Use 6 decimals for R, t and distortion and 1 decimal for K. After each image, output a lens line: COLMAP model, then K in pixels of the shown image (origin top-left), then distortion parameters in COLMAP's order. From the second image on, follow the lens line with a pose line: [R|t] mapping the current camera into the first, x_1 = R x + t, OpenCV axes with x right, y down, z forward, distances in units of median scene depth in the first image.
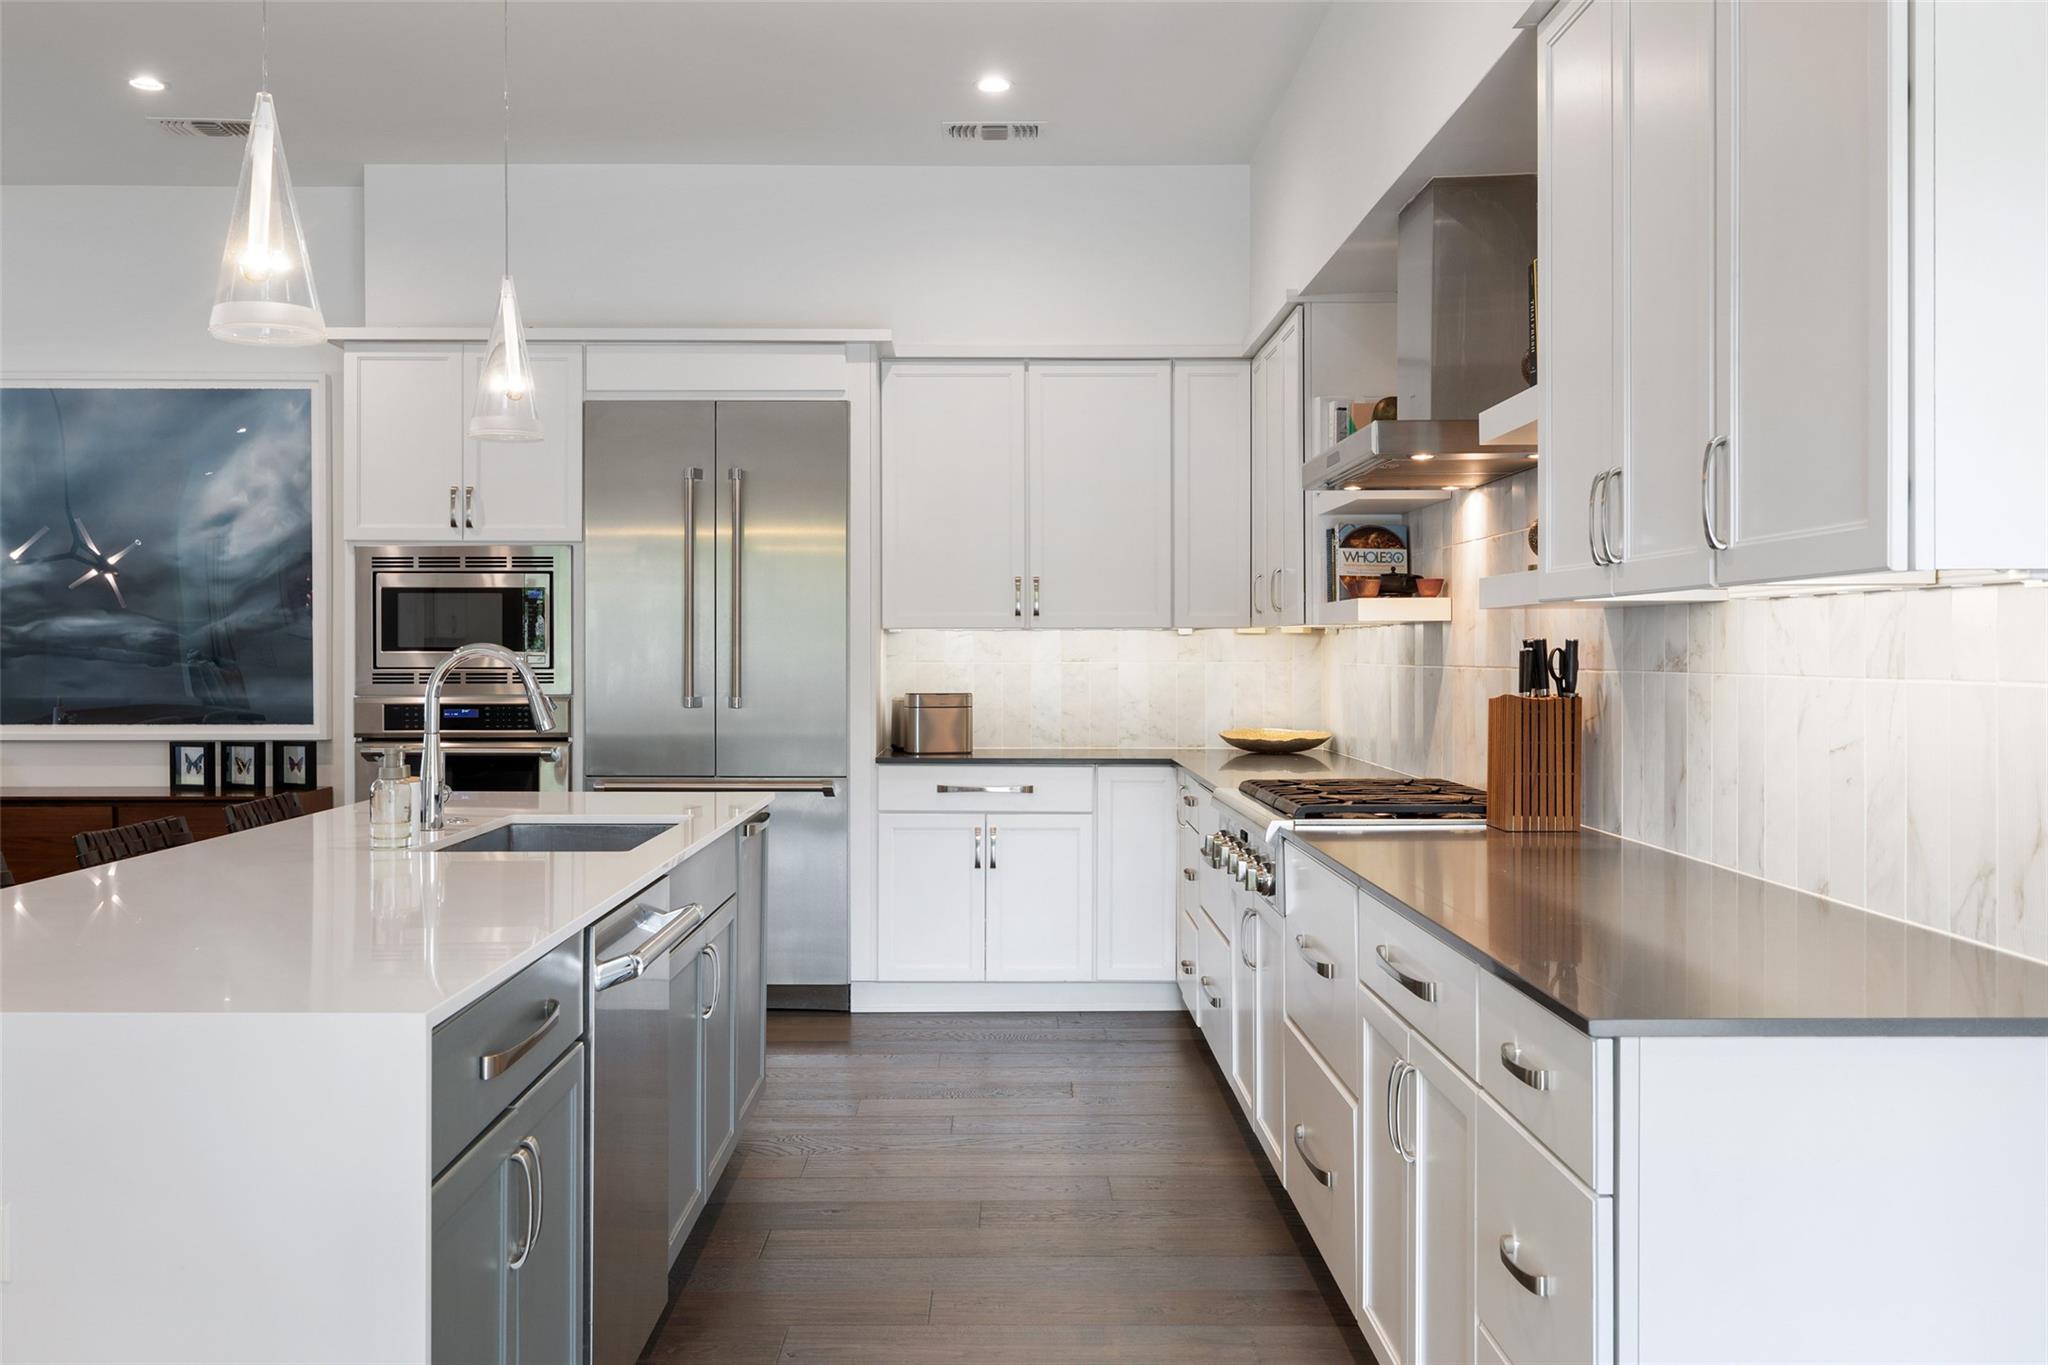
lens RADIAL K [[1787.5, 0, 1010.3], [0, 1787.5, 653.4], [0, 0, 1]] dist [0.005877, 0.001348]
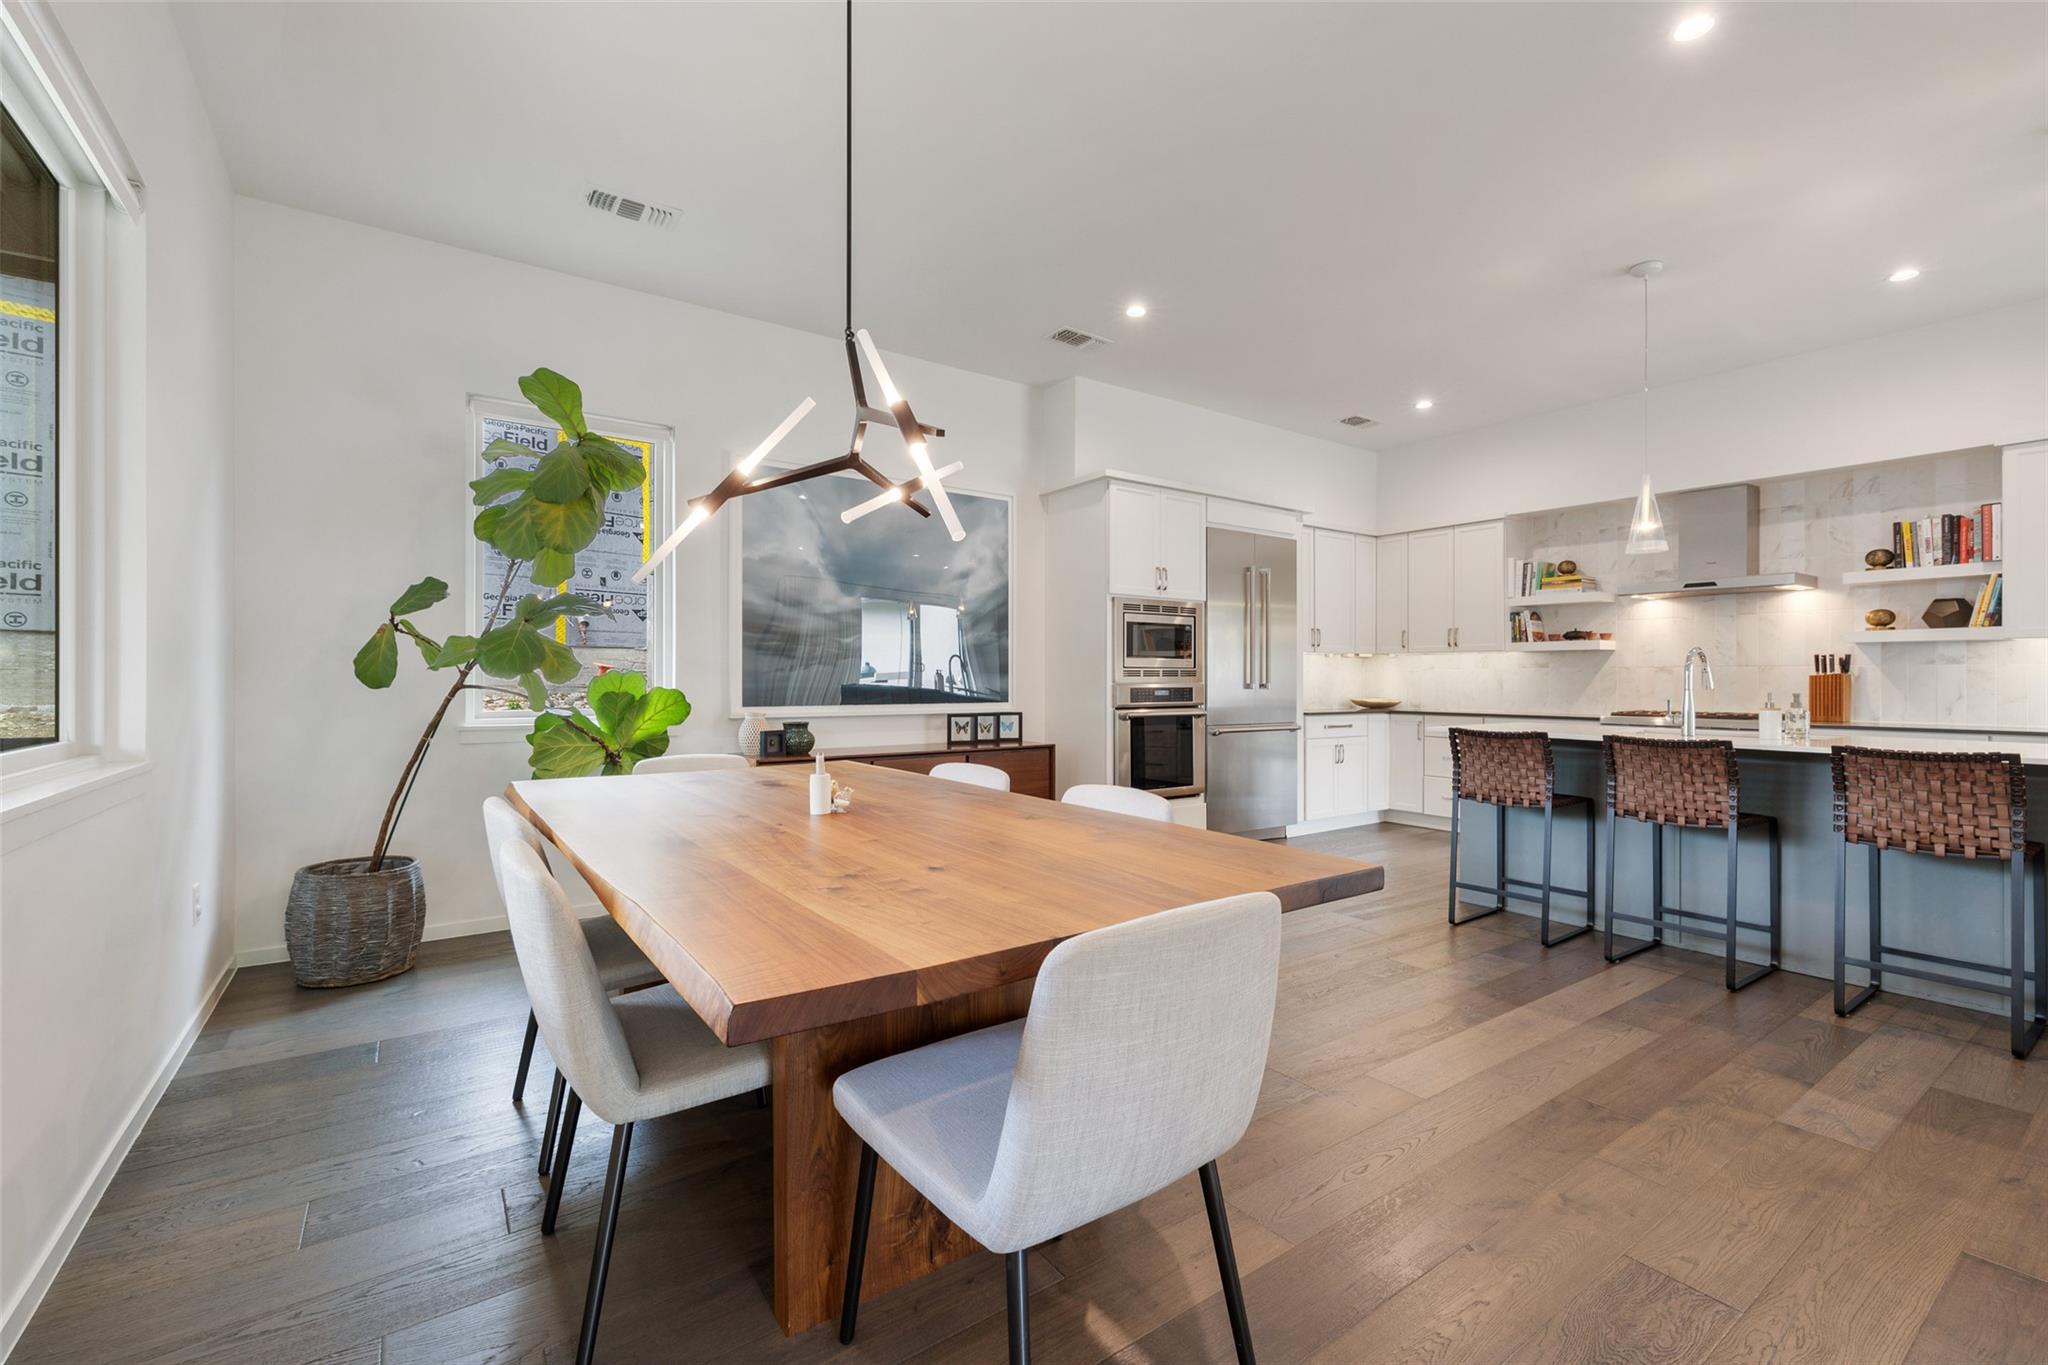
lens RADIAL K [[863.1, 0, 1019.2], [0, 863.1, 675.7], [0, 0, 1]] dist [-0.000963, 0.000423]
pose [[0.822259, 0.003544, 0.569102, -0.914333], [-0.001068, 0.999988, -0.004684, 0.020307], [-0.569112, 0.003243, 0.822253, 0.364633]]
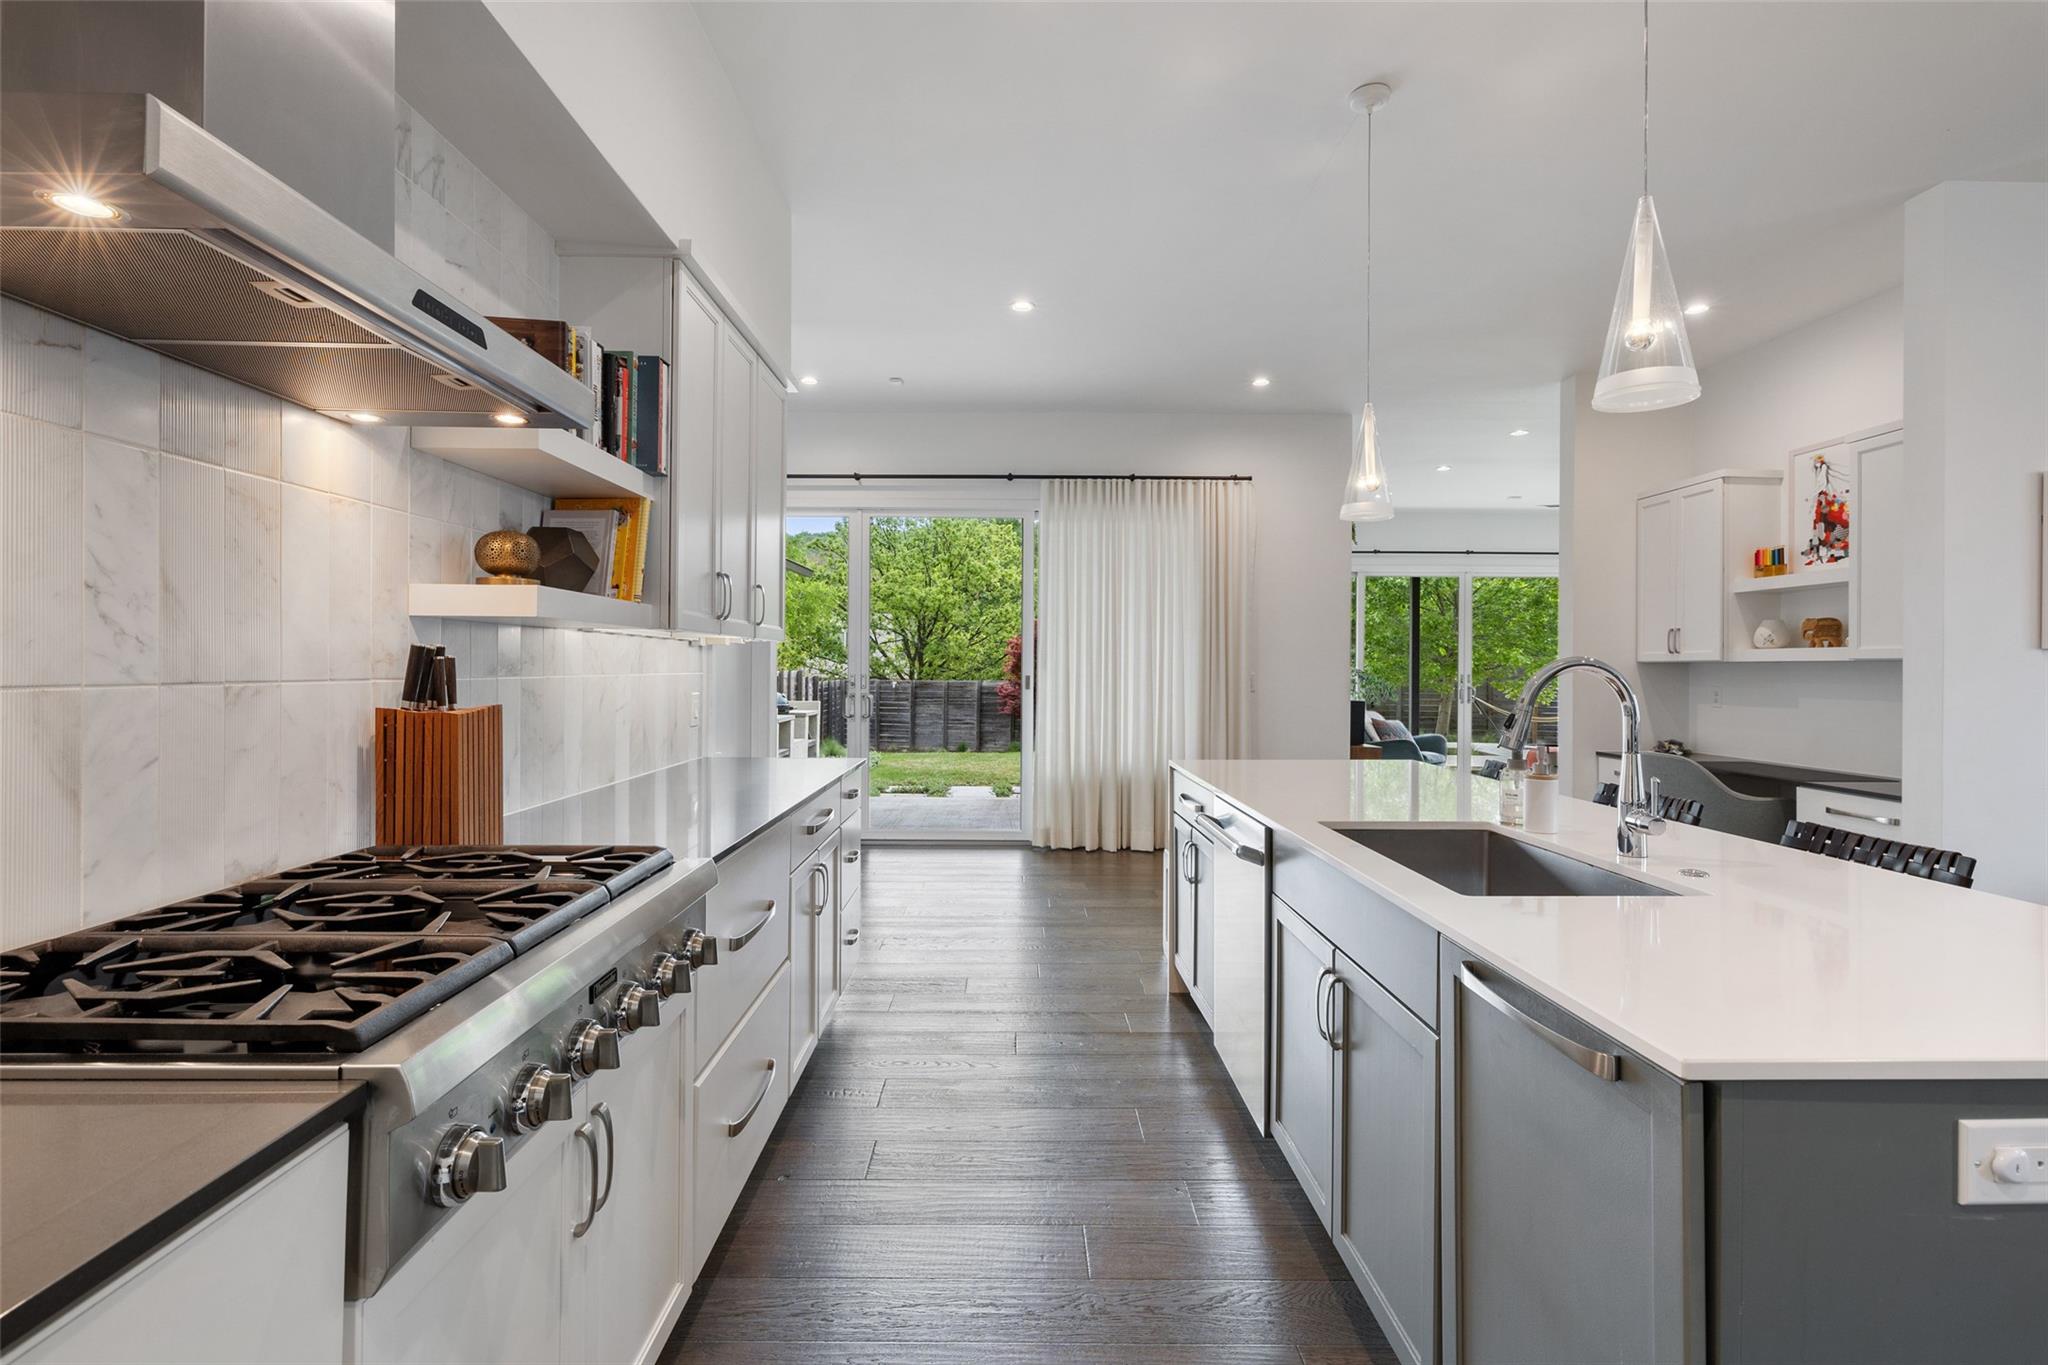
lens RADIAL K [[943.2, 0, 1023.1], [0, 943.2, 667.1], [0, 0, 1]] dist [-0.009622, 0.001686]
pose [[-0.999987, -0.004968, 0.001378, -0.001561], [-0.004961, 0.999977, 0.004666, -0.000318], [-0.001401, 0.004659, -0.999988, 0.885037]]
